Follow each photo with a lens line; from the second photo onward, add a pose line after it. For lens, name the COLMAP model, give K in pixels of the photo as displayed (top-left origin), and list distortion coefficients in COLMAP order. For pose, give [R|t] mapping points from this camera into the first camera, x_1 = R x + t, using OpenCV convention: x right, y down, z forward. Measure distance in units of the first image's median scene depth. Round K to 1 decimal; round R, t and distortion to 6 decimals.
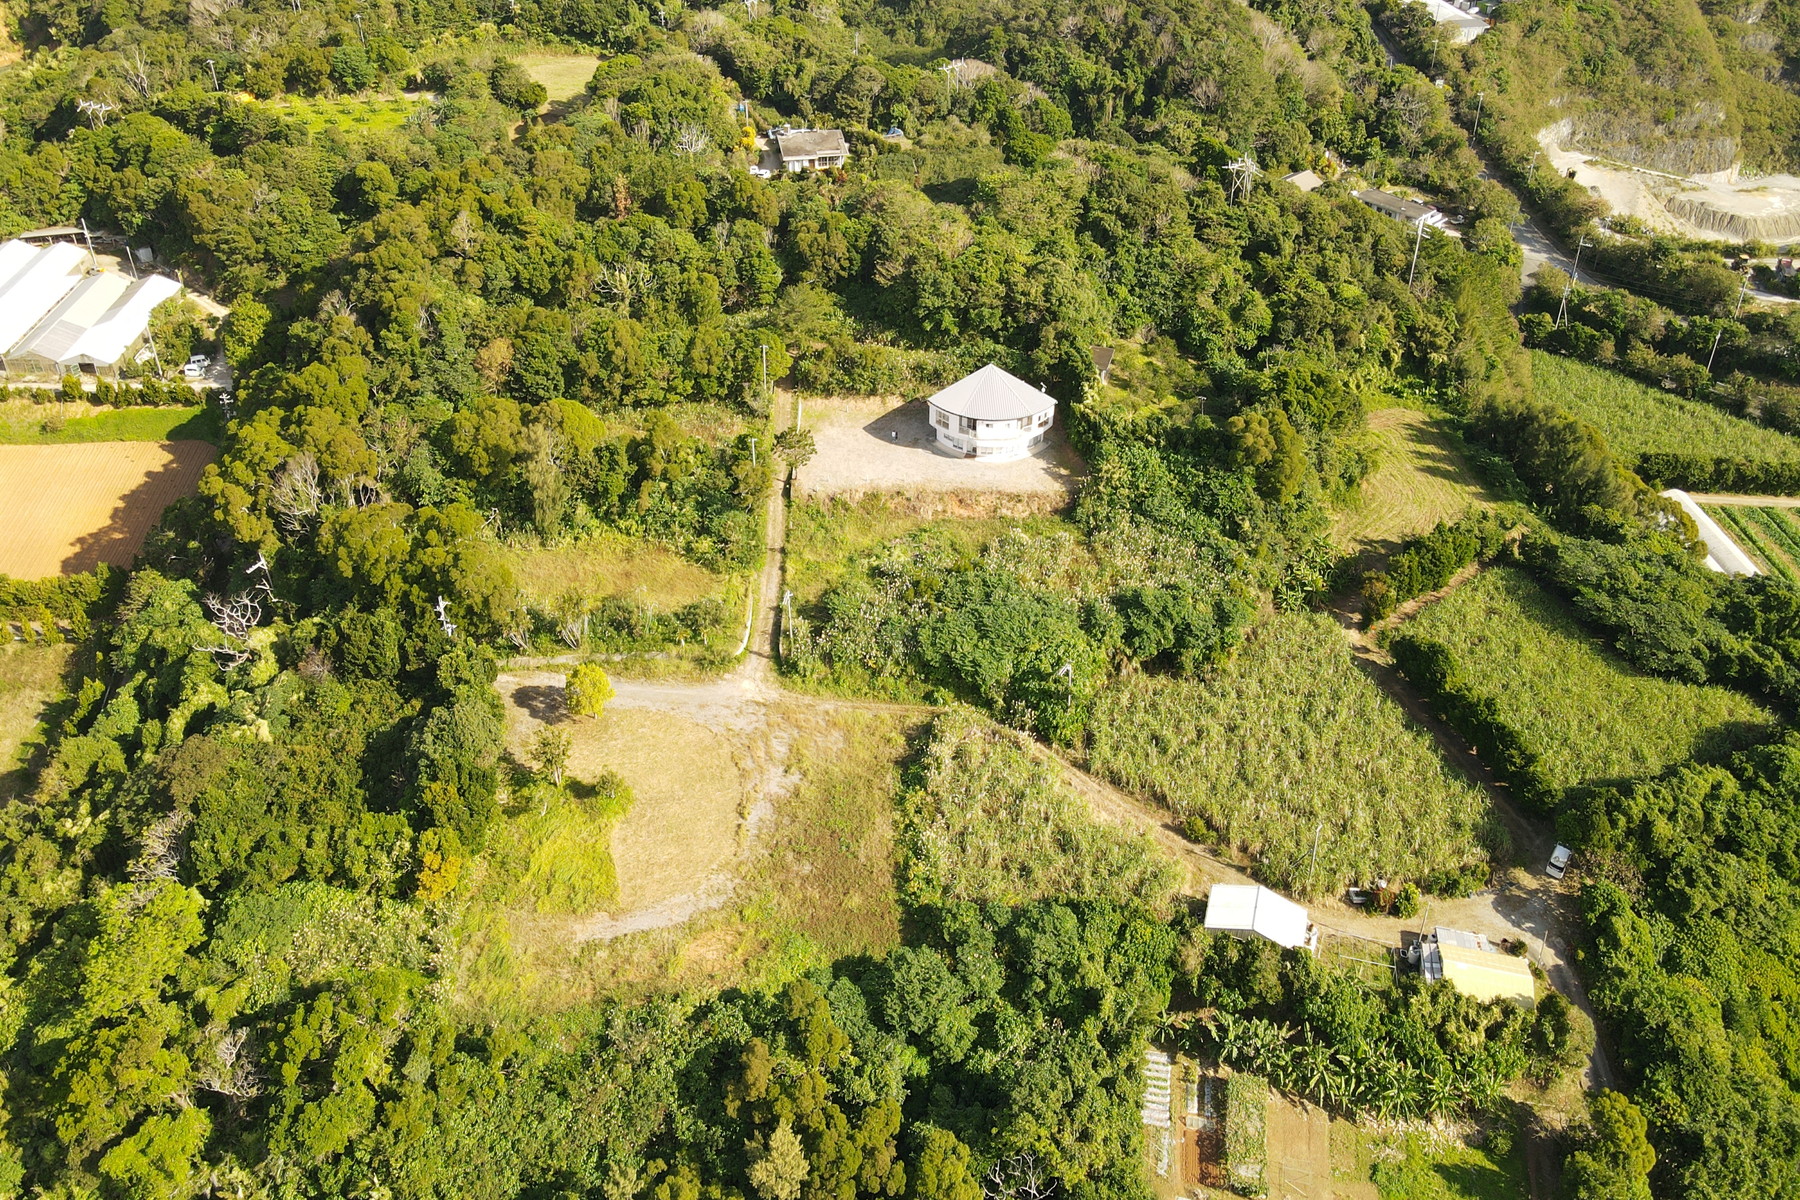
lens RADIAL K [[1307.6, 0, 893.1], [0, 1307.6, 604.1], [0, 0, 1]] dist [-0.024479, 0.066924]
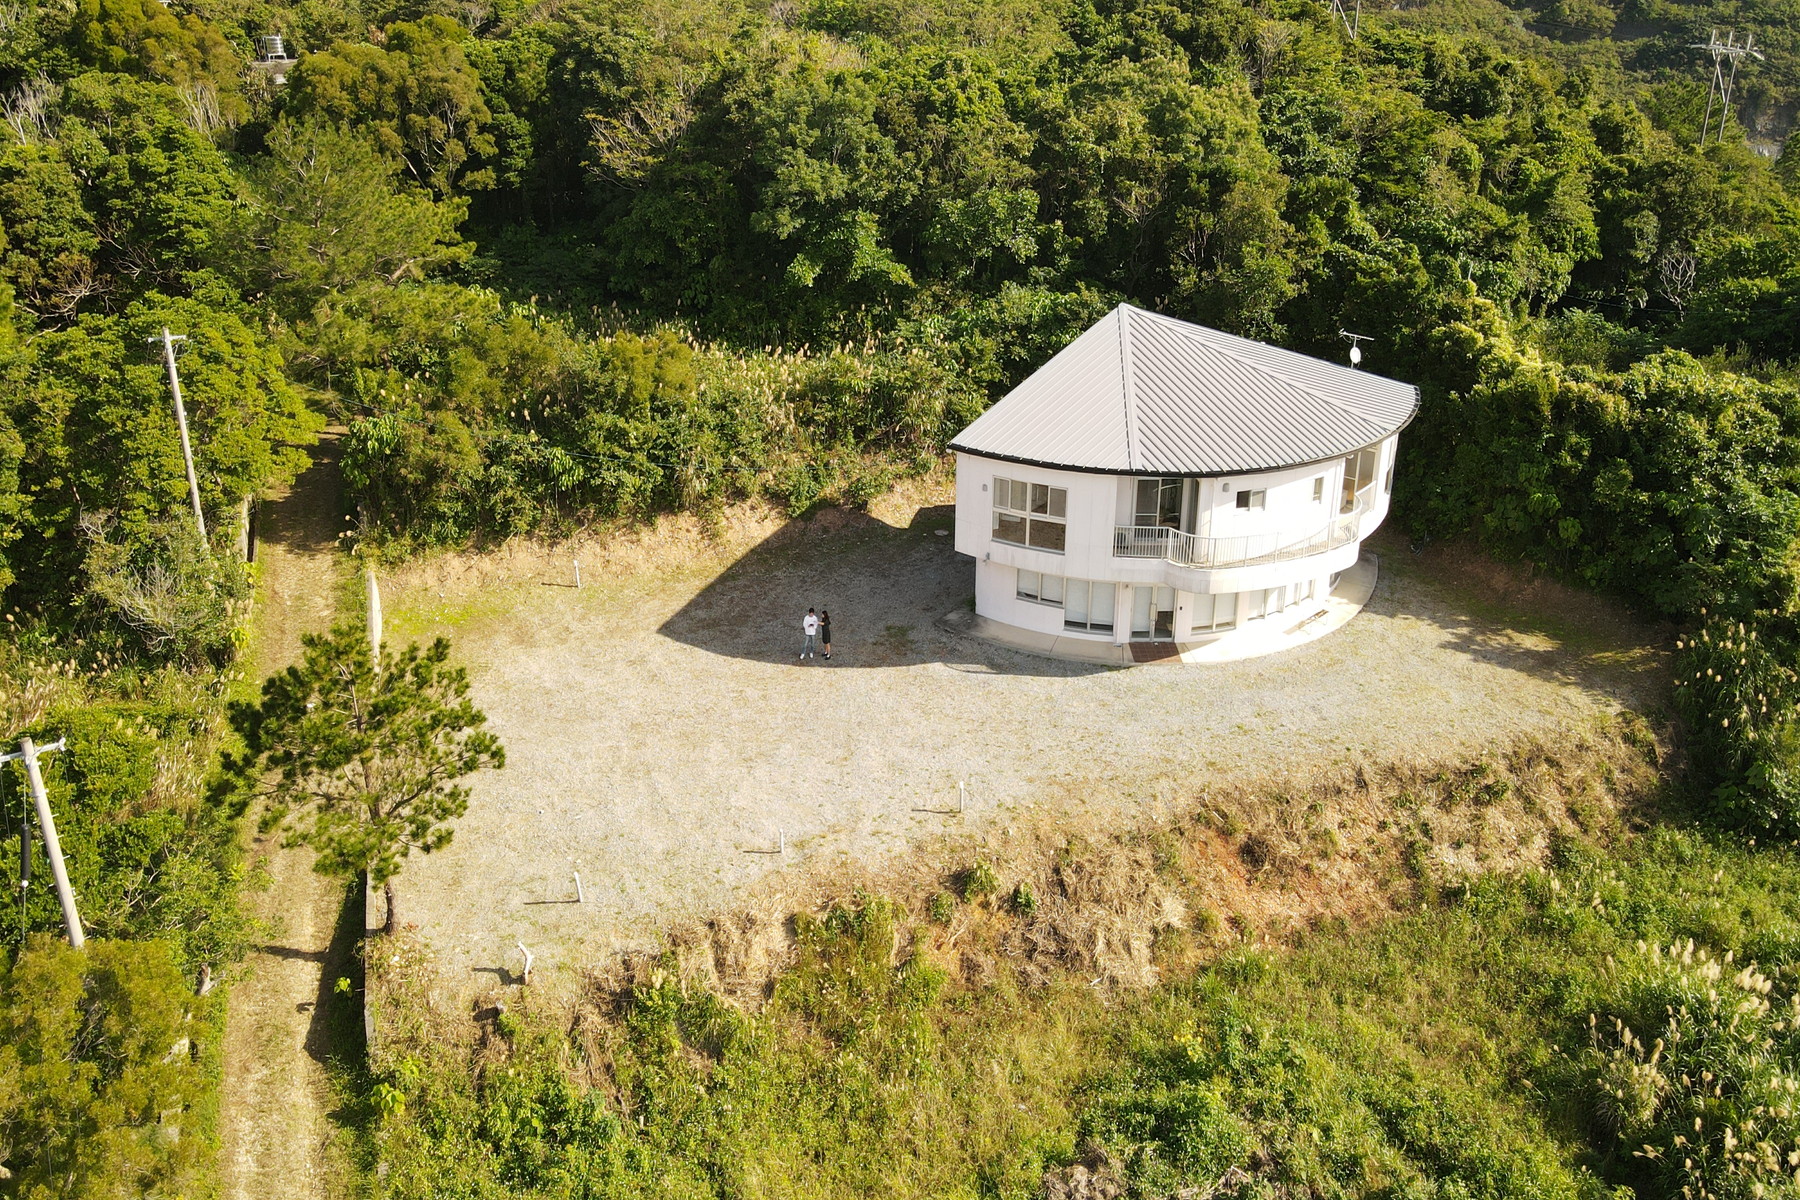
lens RADIAL K [[1257.3, 0, 900.2], [0, 1257.3, 478.2], [0, 0, 1]] dist [0.021111, 0.001951]
pose [[0.935178, -0.124145, 0.331709, -0.055495], [0.222686, 0.934379, -0.278113, -0.085107], [-0.275415, 0.333952, 0.901456, 0.759979]]
